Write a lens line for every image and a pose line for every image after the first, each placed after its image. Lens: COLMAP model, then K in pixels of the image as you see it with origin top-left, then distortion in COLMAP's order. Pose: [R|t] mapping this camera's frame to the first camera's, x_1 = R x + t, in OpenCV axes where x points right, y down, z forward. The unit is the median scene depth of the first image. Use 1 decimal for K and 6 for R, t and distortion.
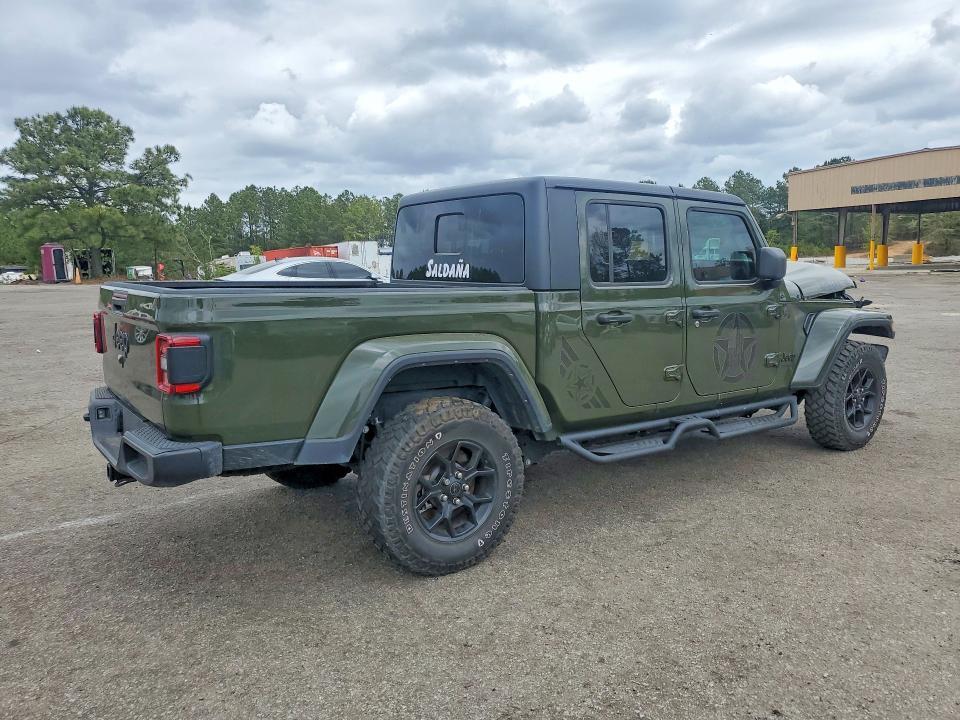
lens RADIAL K [[728.4, 0, 480.0], [0, 728.4, 360.0], [0, 0, 1]] dist [0.037502, -0.002353]
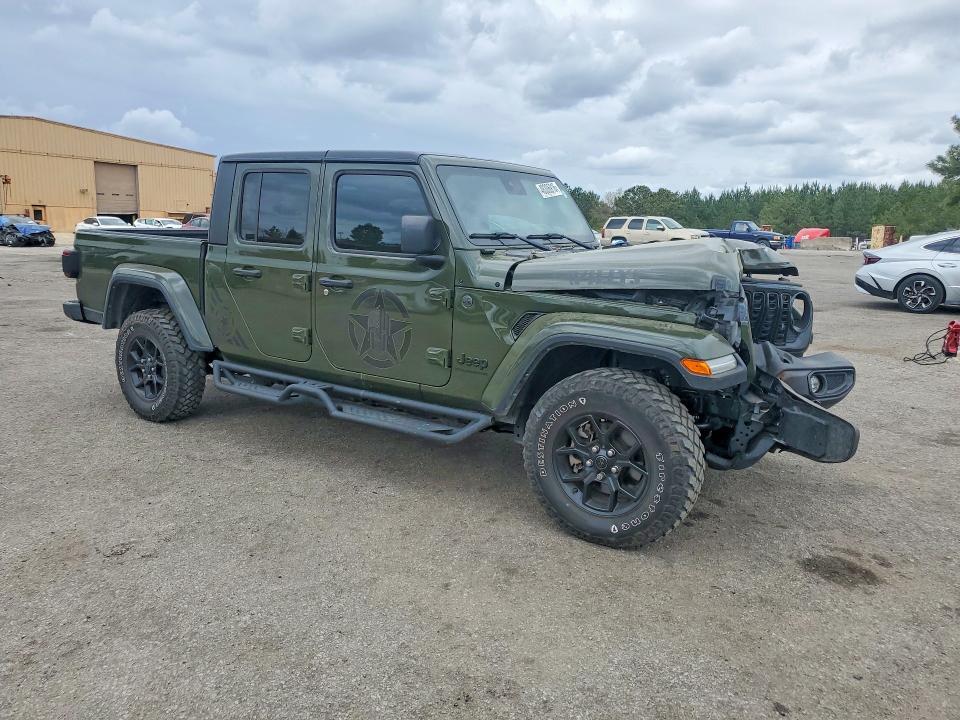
lens RADIAL K [[642.8, 0, 480.0], [0, 642.8, 360.0], [0, 0, 1]] dist [-0.085370, -0.000537]
pose [[0.435957, 0.201905, -0.877027, 1.395603], [-0.161333, 0.976256, 0.144553, -0.141489], [0.885389, 0.078475, 0.458180, 0.975257]]
